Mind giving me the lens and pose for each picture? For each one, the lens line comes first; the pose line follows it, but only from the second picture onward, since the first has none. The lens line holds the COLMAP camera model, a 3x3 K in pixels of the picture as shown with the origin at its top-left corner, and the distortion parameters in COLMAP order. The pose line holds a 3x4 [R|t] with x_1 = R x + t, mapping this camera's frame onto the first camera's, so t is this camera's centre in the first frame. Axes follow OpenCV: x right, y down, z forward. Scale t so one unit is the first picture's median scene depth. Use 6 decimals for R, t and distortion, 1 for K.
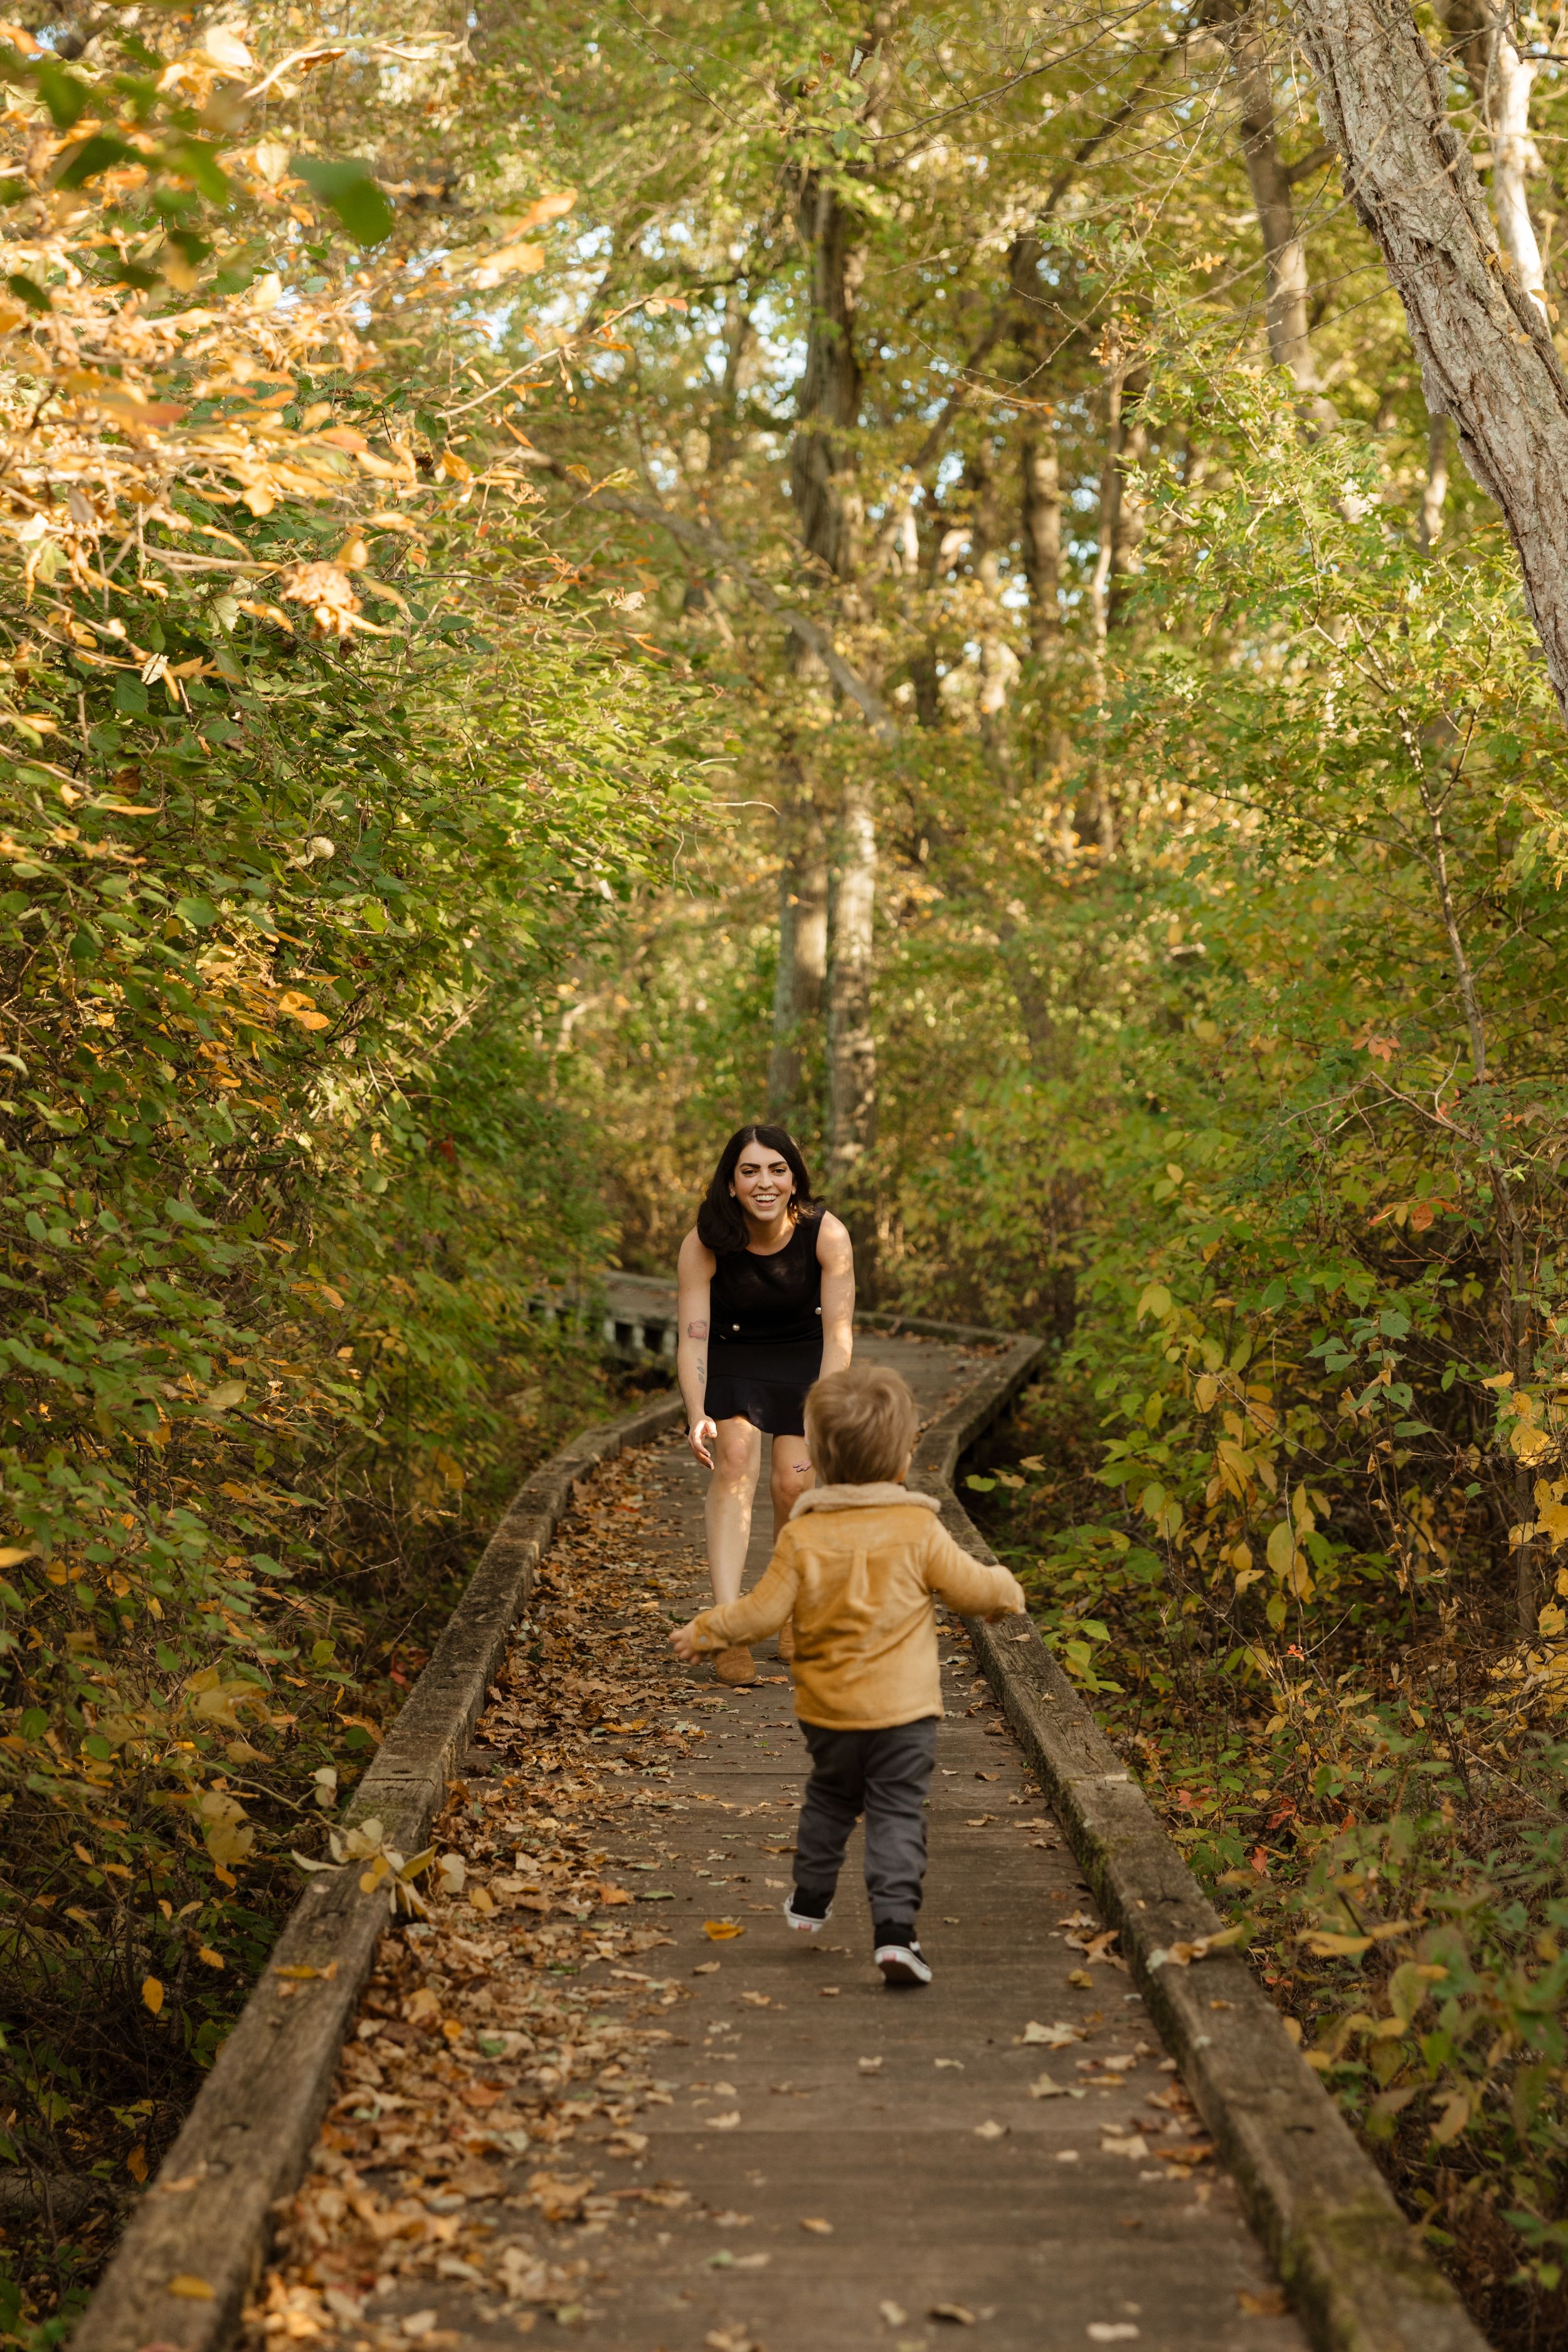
lens RADIAL K [[4143.1, 0, 857.4], [0, 4143.1, 1218.3], [0, 0, 1]] dist [0.208654, 0.054872]
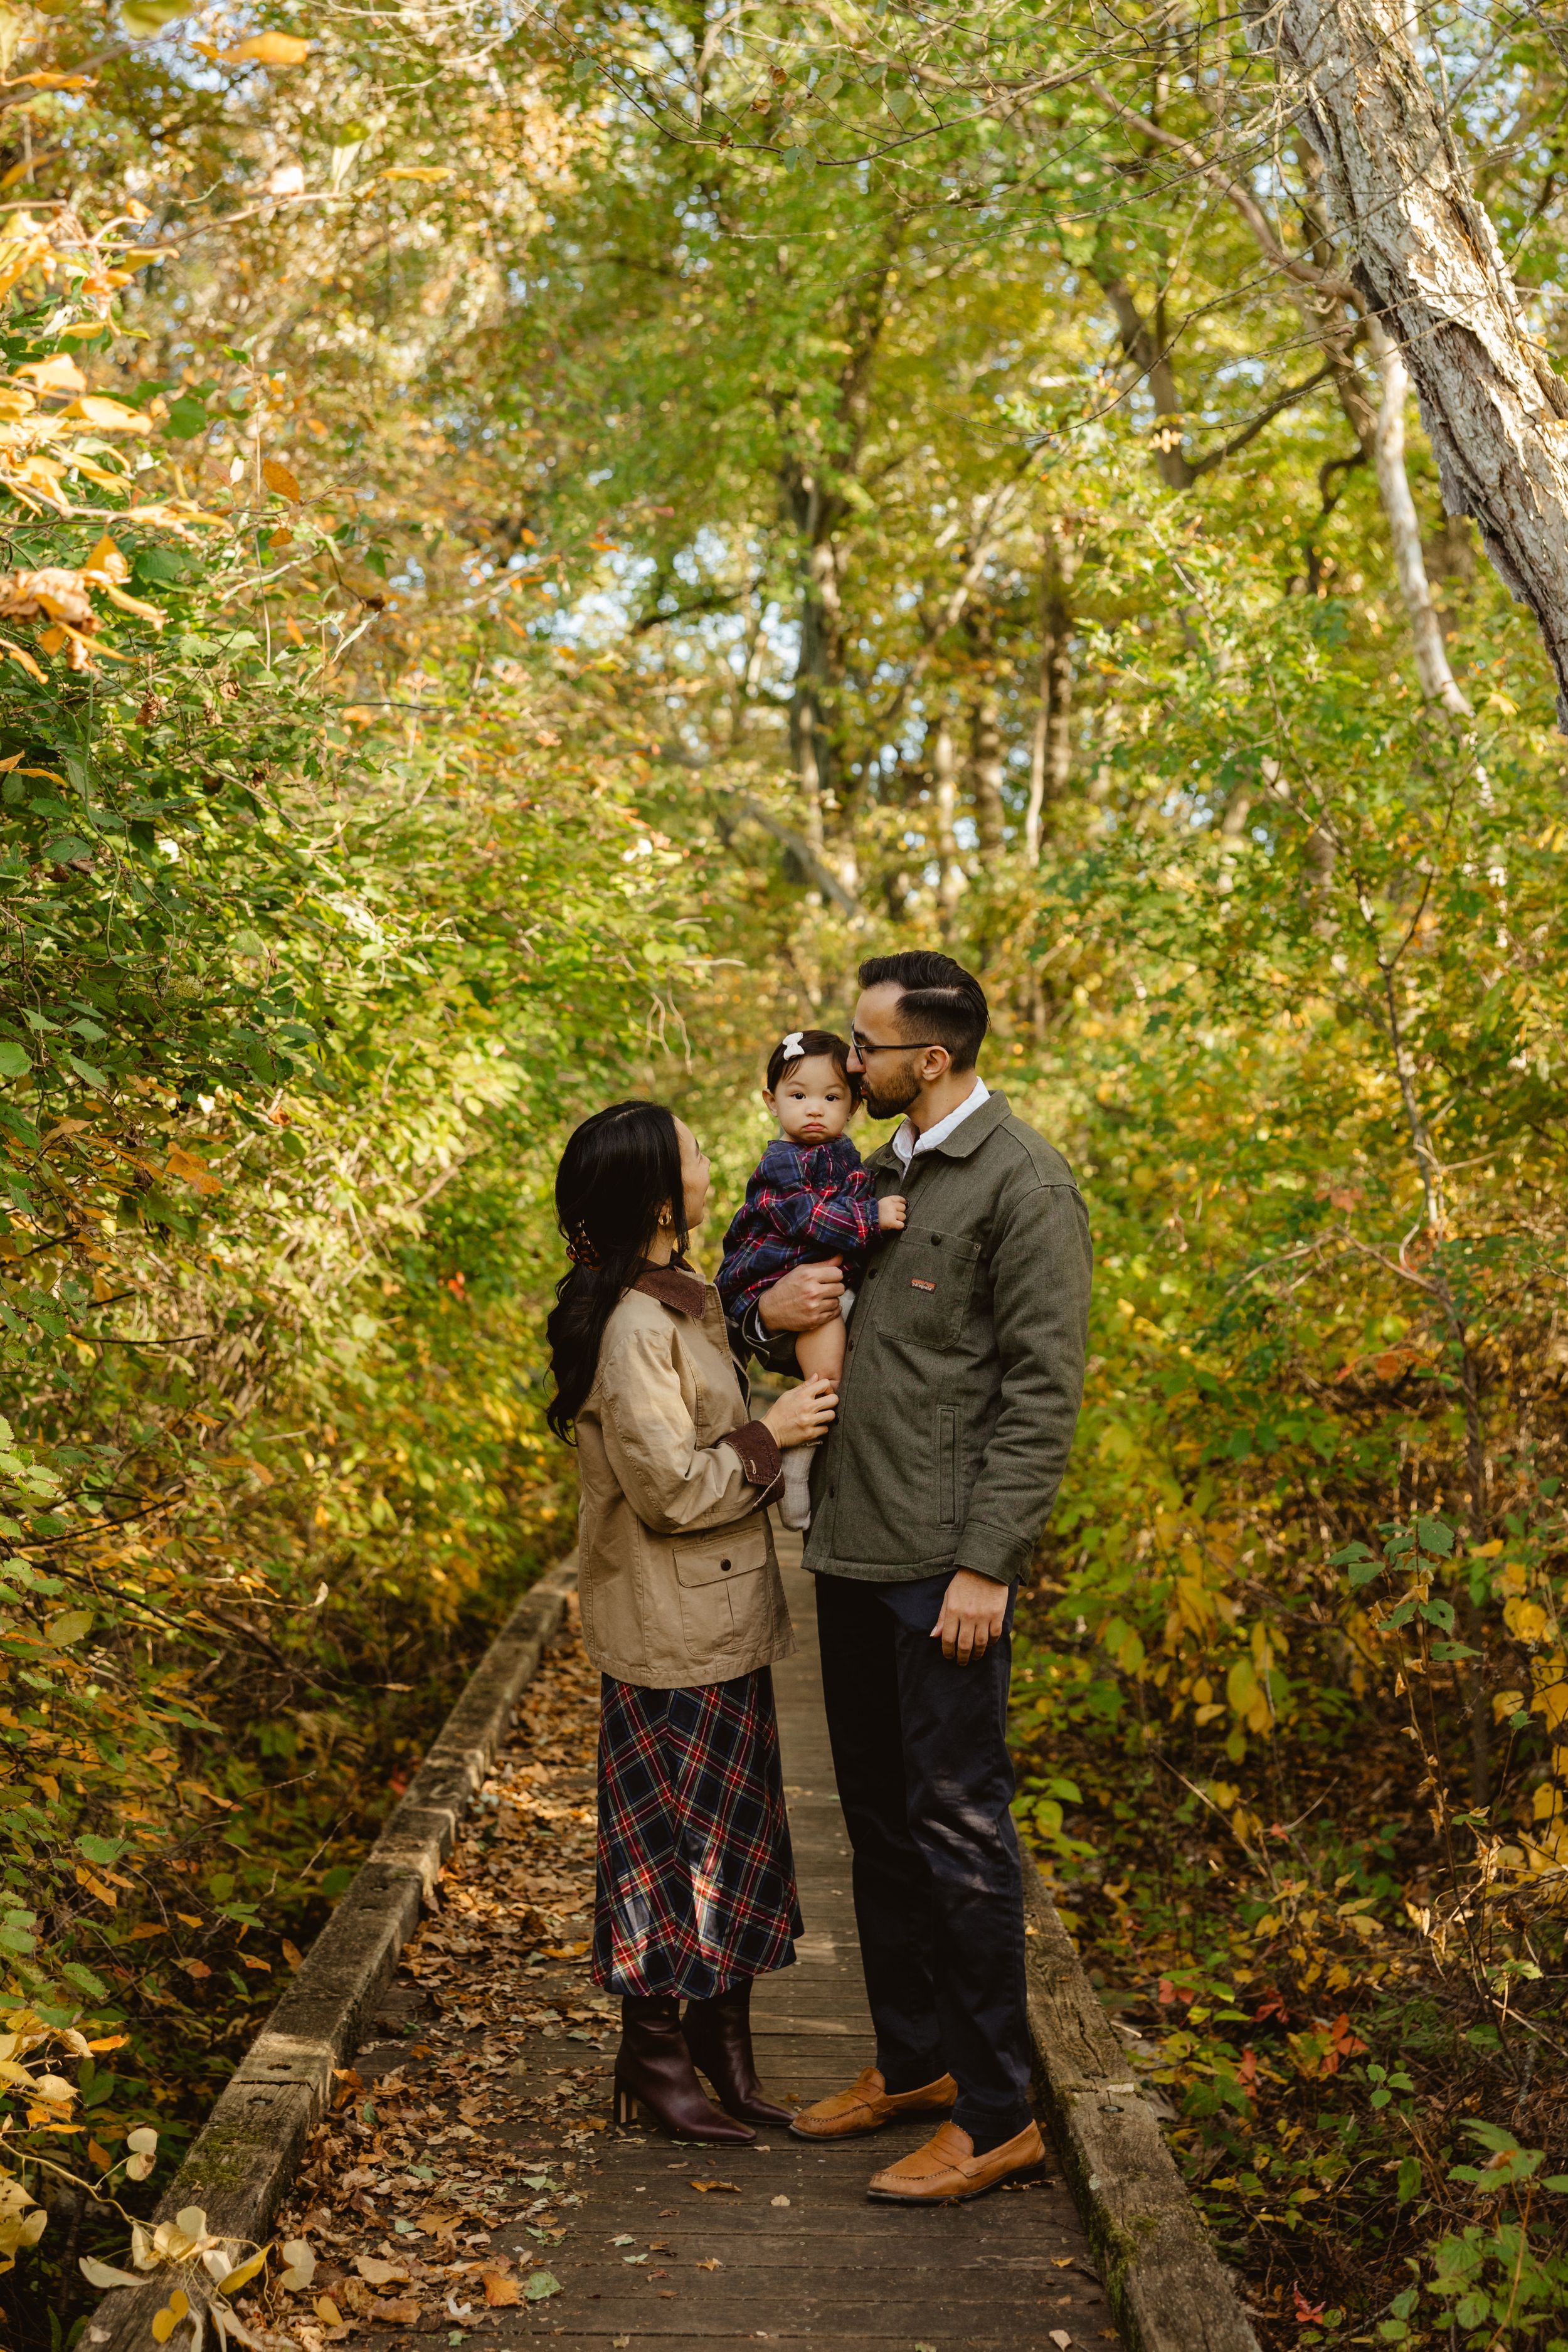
lens RADIAL K [[3134.4, 0, 784.0], [0, 3134.4, 1176.0], [0, 0, 1]] dist [0.016843, 0.021120]
pose [[0.999814, -0.000514, -0.019258, 0.003900], [-0.000285, 0.999139, -0.041494, -0.014048], [0.019263, 0.041492, 0.998953, 0.217770]]
